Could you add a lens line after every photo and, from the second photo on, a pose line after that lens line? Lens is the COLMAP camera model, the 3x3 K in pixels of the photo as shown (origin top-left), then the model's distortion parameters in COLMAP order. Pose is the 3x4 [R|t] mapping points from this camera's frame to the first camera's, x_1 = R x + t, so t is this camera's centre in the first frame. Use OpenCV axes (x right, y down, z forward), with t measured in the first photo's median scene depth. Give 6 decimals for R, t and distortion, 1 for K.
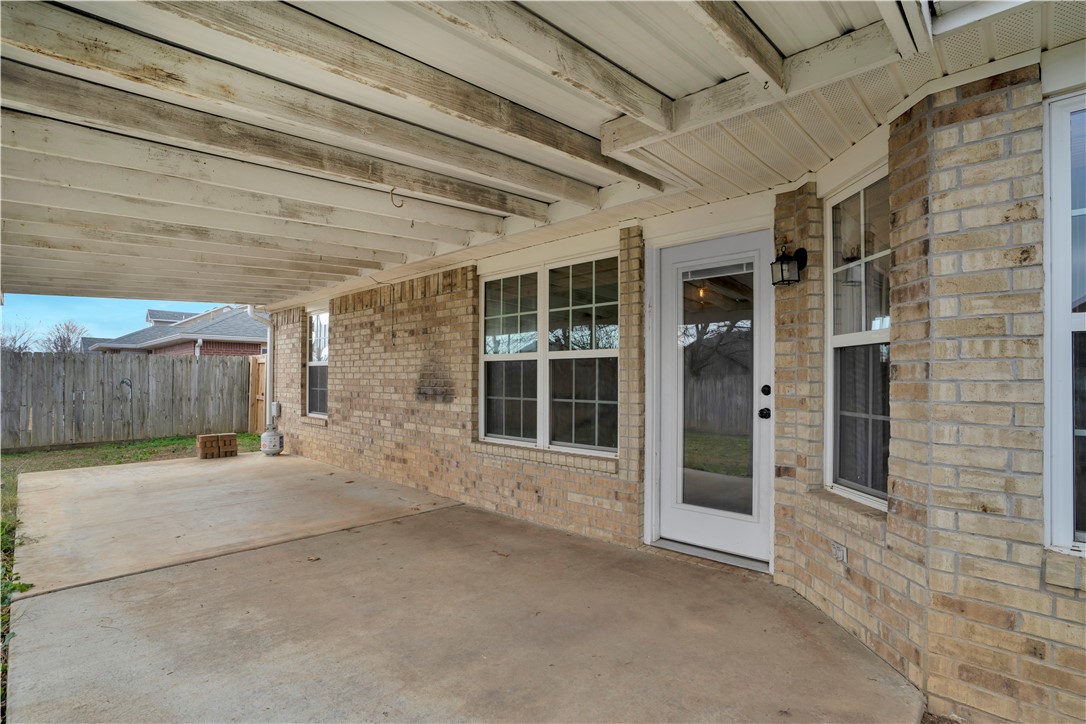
lens RADIAL K [[515.2, 0, 546.0], [0, 515.2, 371.6], [0, 0, 1]] dist [-0.072341, 0.026861]
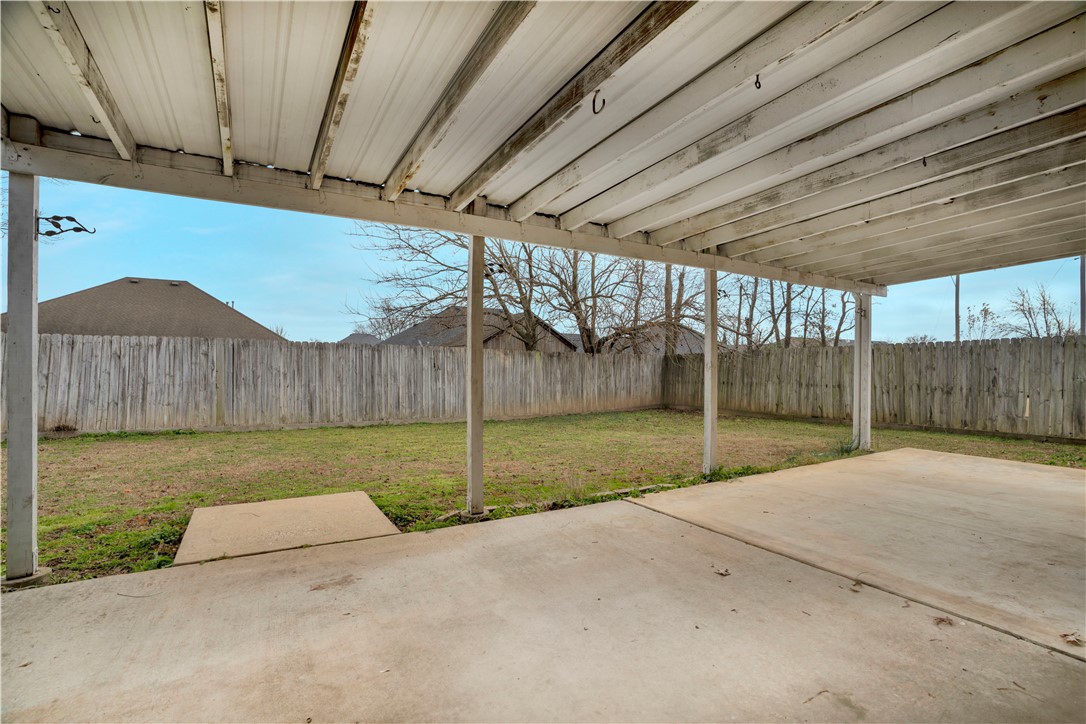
lens RADIAL K [[508.2, 0, 547.2], [0, 508.2, 362.5], [0, 0, 1]] dist [-0.071085, 0.026154]
pose [[-0.268092, -0.006469, -0.963372, 0.289280], [0.000119, 0.999977, -0.006749, 0.036022], [0.963393, -0.001924, -0.268085, 0.734559]]
